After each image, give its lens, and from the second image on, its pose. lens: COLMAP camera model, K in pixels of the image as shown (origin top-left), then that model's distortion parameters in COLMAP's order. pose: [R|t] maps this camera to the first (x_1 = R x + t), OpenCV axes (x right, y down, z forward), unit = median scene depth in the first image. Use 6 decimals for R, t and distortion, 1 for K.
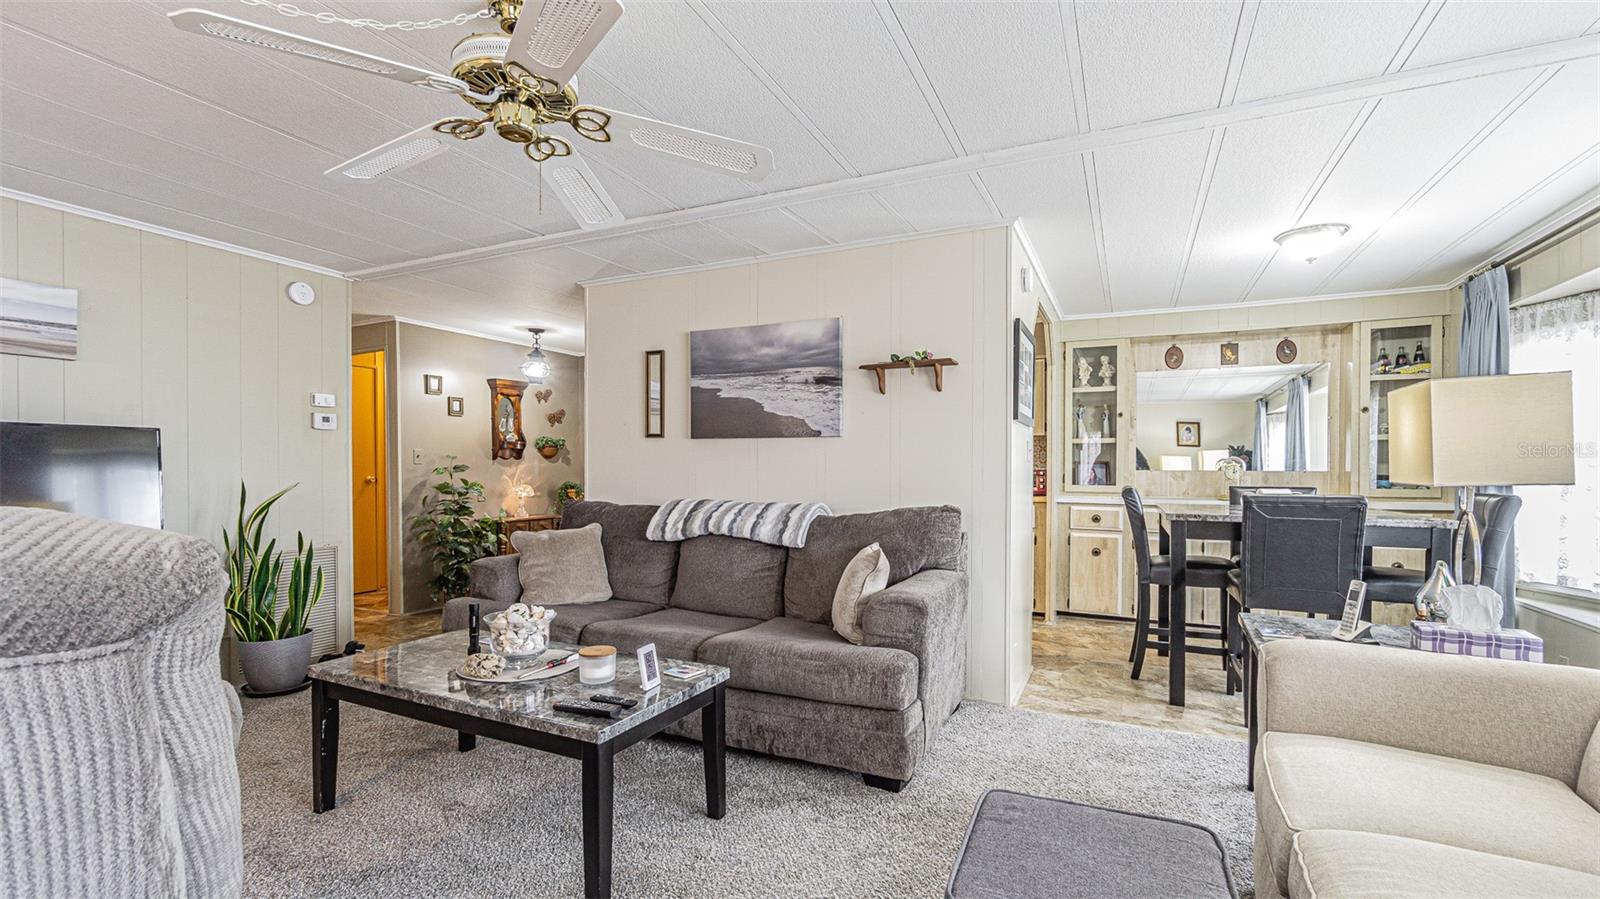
lens RADIAL K [[694.6, 0, 780.4], [0, 694.6, 474.7], [0, 0, 1]] dist [-0.012289, 0.007204]
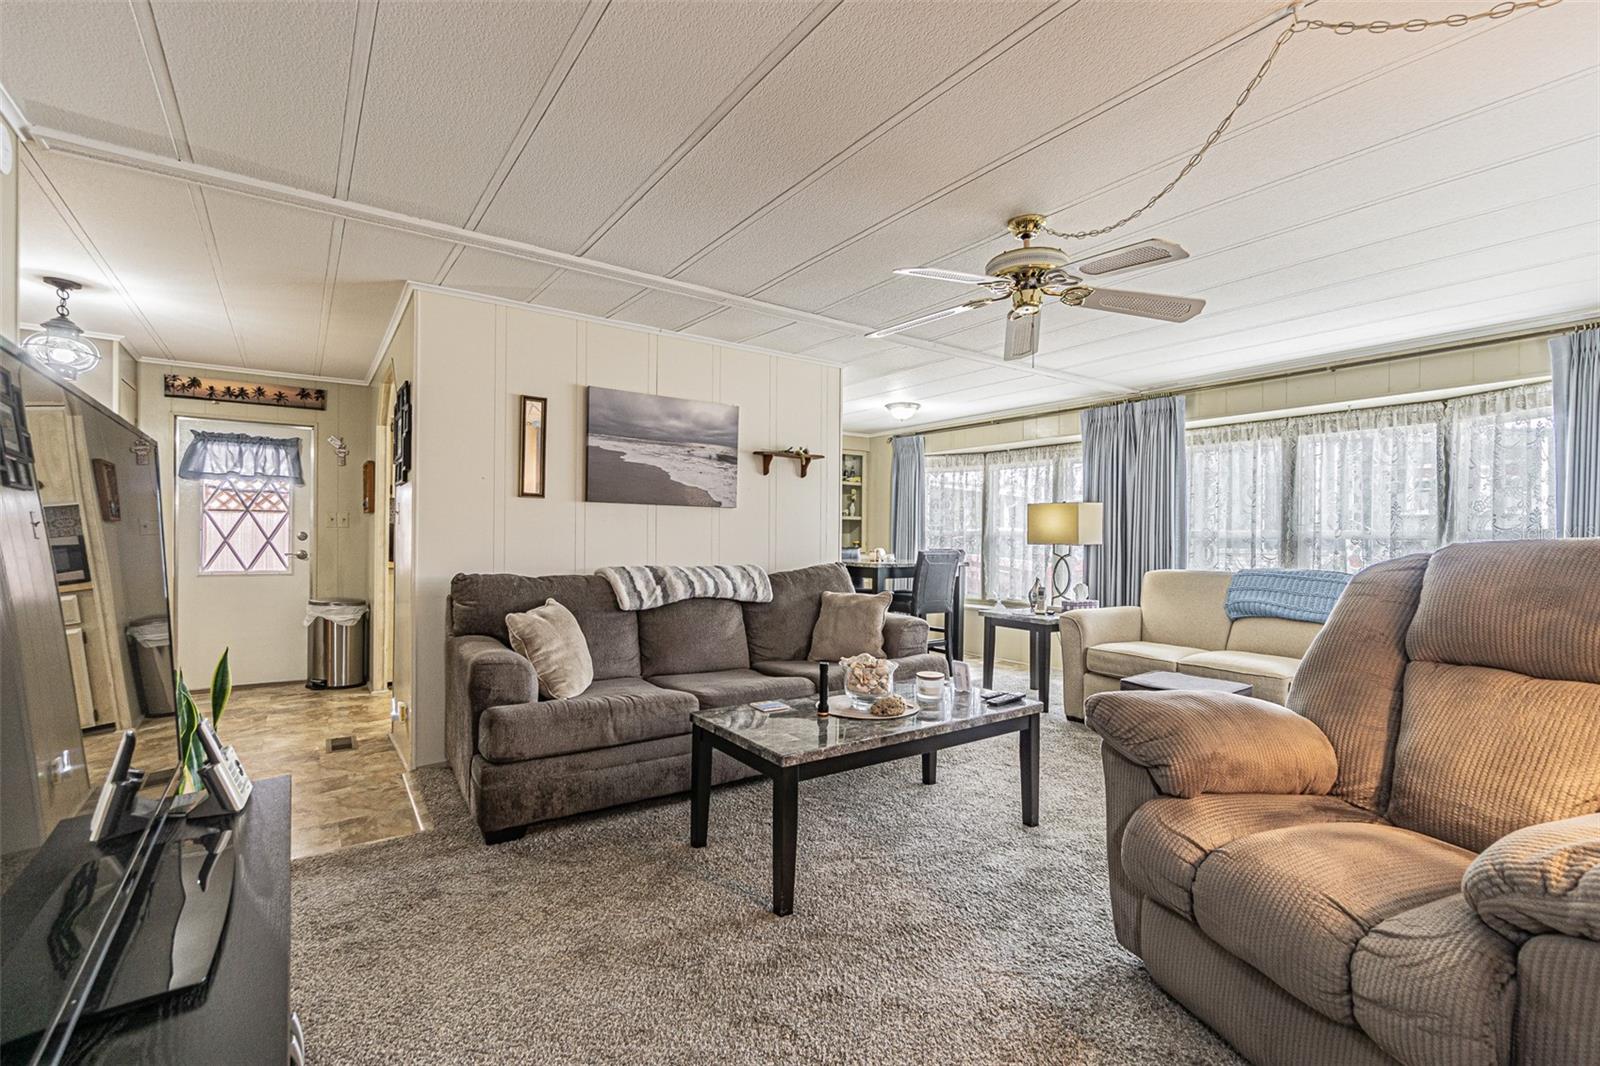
lens RADIAL K [[707.1, 0, 805.6], [0, 707.1, 534.0], [0, 0, 1]] dist [-0.041114, 0.016910]
pose [[0.475851, 0.007036, 0.879498, -0.865099], [-0.002277, 0.999975, -0.006768, -0.003071], [-0.879523, 0.001218, 0.475855, 0.316089]]
